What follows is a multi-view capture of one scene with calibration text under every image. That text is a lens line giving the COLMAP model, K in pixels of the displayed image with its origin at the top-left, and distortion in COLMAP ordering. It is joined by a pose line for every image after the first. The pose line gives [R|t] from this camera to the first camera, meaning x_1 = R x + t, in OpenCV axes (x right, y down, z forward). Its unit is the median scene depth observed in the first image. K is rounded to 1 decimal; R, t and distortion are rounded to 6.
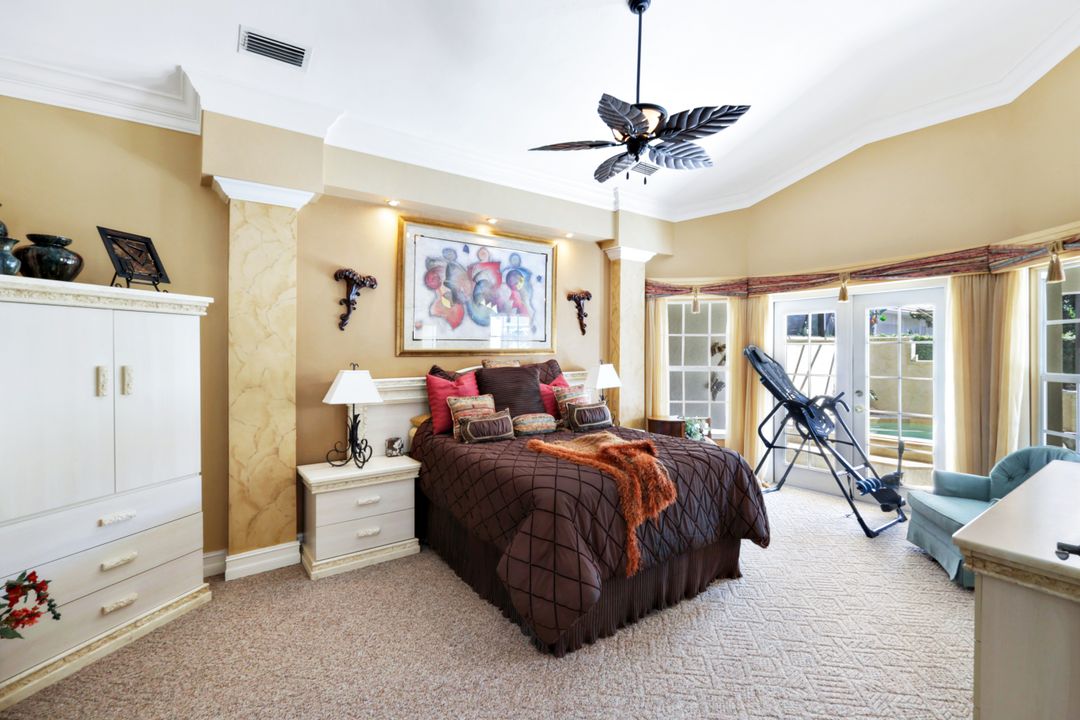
lens RADIAL K [[473.9, 0, 538.9], [0, 473.9, 350.0], [0, 0, 1]] dist [-0.000648, 0.002574]
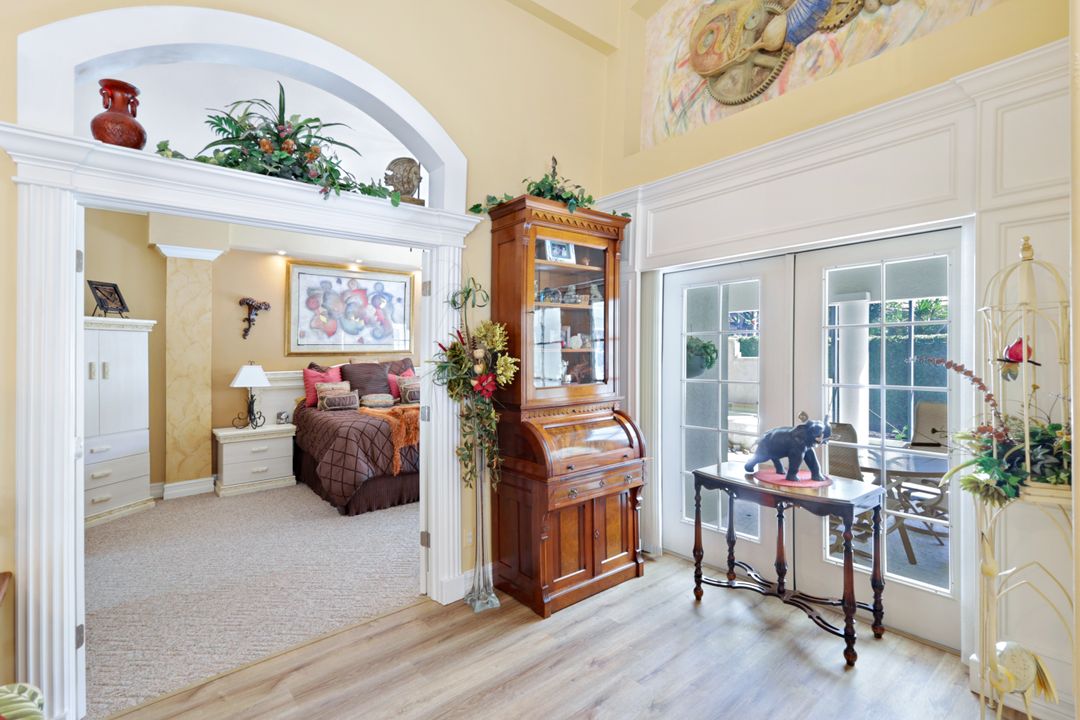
lens RADIAL K [[499.4, 0, 536.4], [0, 499.4, 345.3], [0, 0, 1]] dist [-0.003725, -0.004171]
pose [[0.998037, -0.006759, 0.062256, 0.427622], [0.007493, 0.999905, -0.011567, 0.003317], [-0.062172, 0.012010, 0.997993, -0.660174]]
